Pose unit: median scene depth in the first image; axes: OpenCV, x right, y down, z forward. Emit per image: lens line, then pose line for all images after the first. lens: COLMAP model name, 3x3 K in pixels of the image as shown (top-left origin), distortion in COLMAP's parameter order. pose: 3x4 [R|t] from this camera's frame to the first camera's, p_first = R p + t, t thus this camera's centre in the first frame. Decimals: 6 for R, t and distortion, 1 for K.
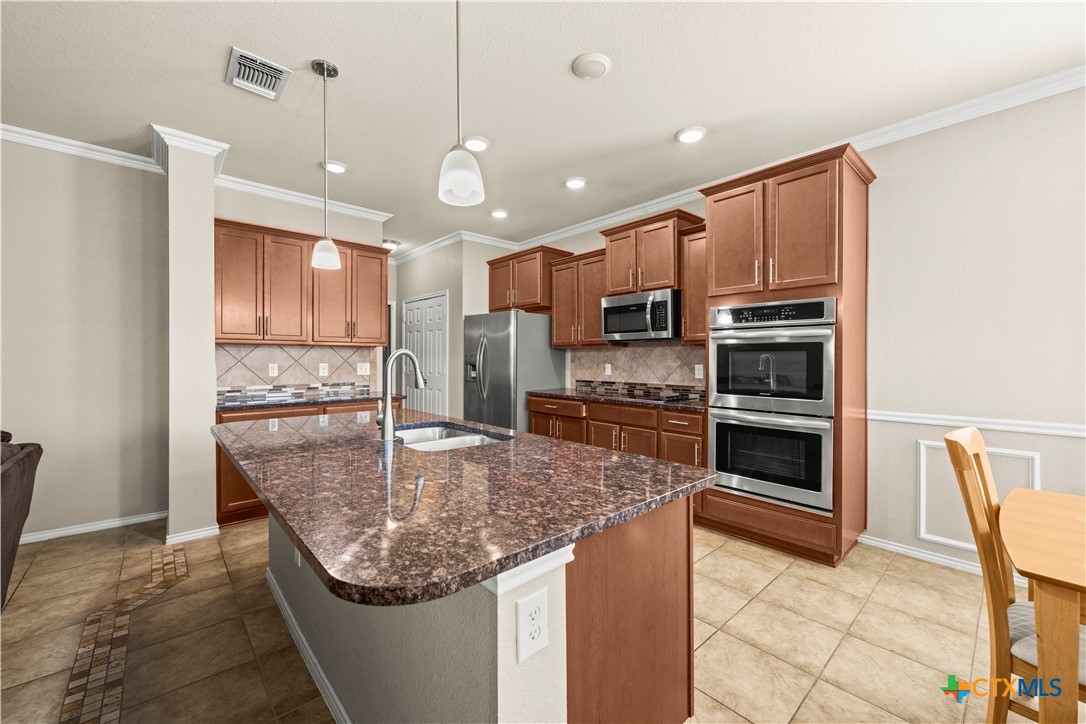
lens RADIAL K [[431.0, 0, 551.9], [0, 431.0, 360.1], [0, 0, 1]] dist [0.002512, -0.000569]
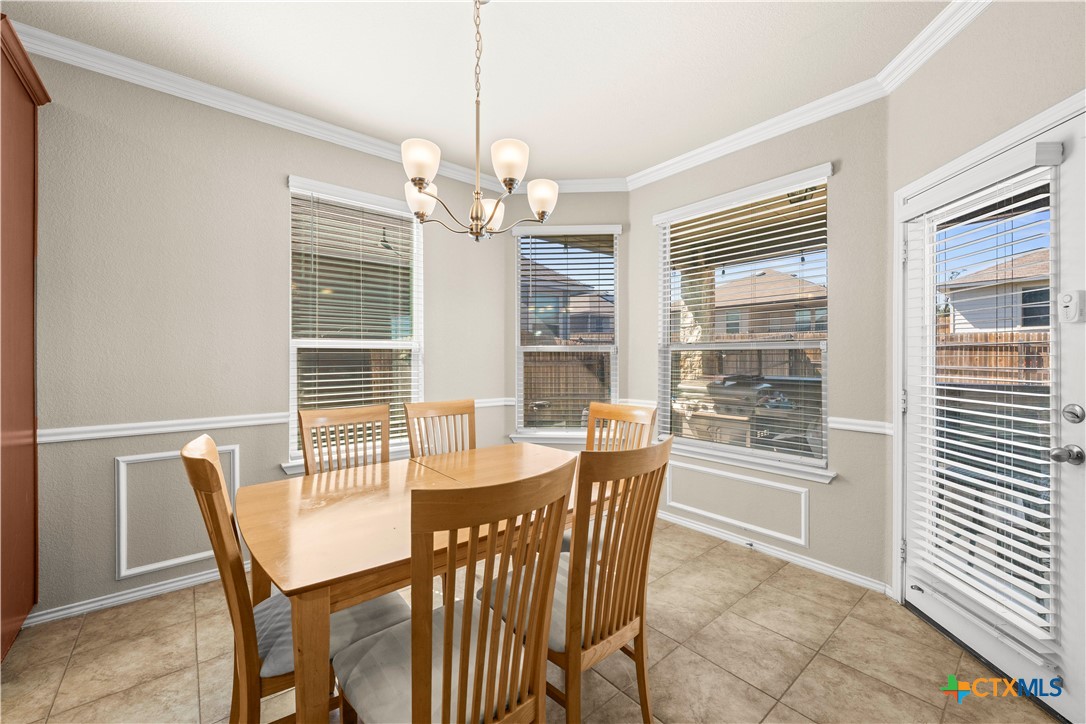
lens RADIAL K [[431.0, 0, 544.7], [0, 431.0, 359.0], [0, 0, 1]] dist [0.002512, -0.000569]
pose [[0.049340, -0.003312, 0.998777, 0.073346], [0.003928, 0.999987, 0.003122, 0.001333], [-0.998774, 0.003769, 0.049353, 0.141553]]
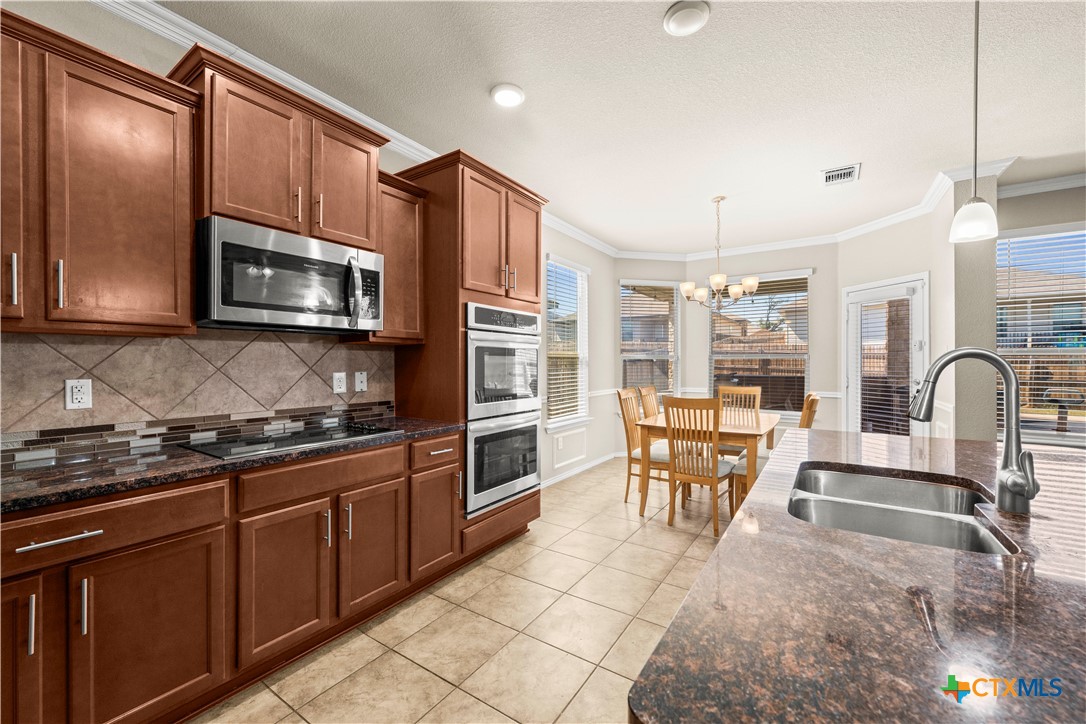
lens RADIAL K [[431.0, 0, 544.8], [0, 431.0, 363.8], [0, 0, 1]] dist [0.002512, -0.000569]
pose [[-0.240054, -0.003015, 0.970755, -0.495664], [0.004936, 0.999978, 0.004326, -0.005657], [-0.970747, 0.005830, -0.240034, 1.099667]]
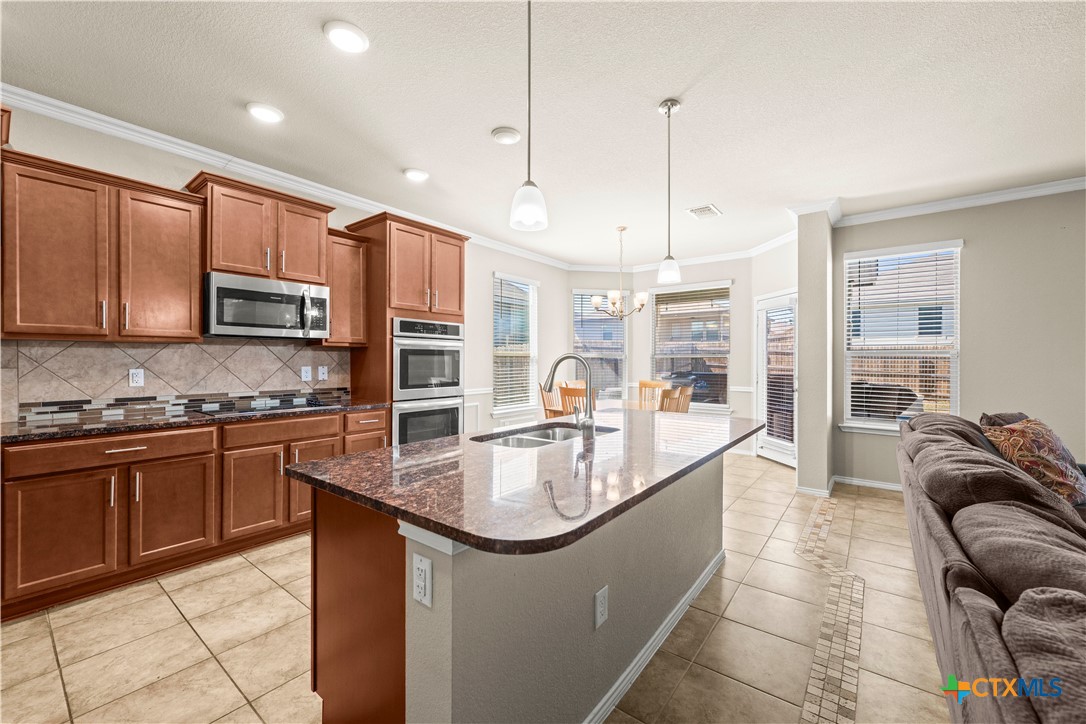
lens RADIAL K [[431.0, 0, 544.8], [0, 431.0, 360.8], [0, 0, 1]] dist [0.002512, -0.000569]
pose [[-0.168506, -0.002017, 0.985699, -0.898217], [0.001013, 0.999997, 0.002219, -0.005551], [-0.985700, 0.001372, -0.168503, 0.823880]]
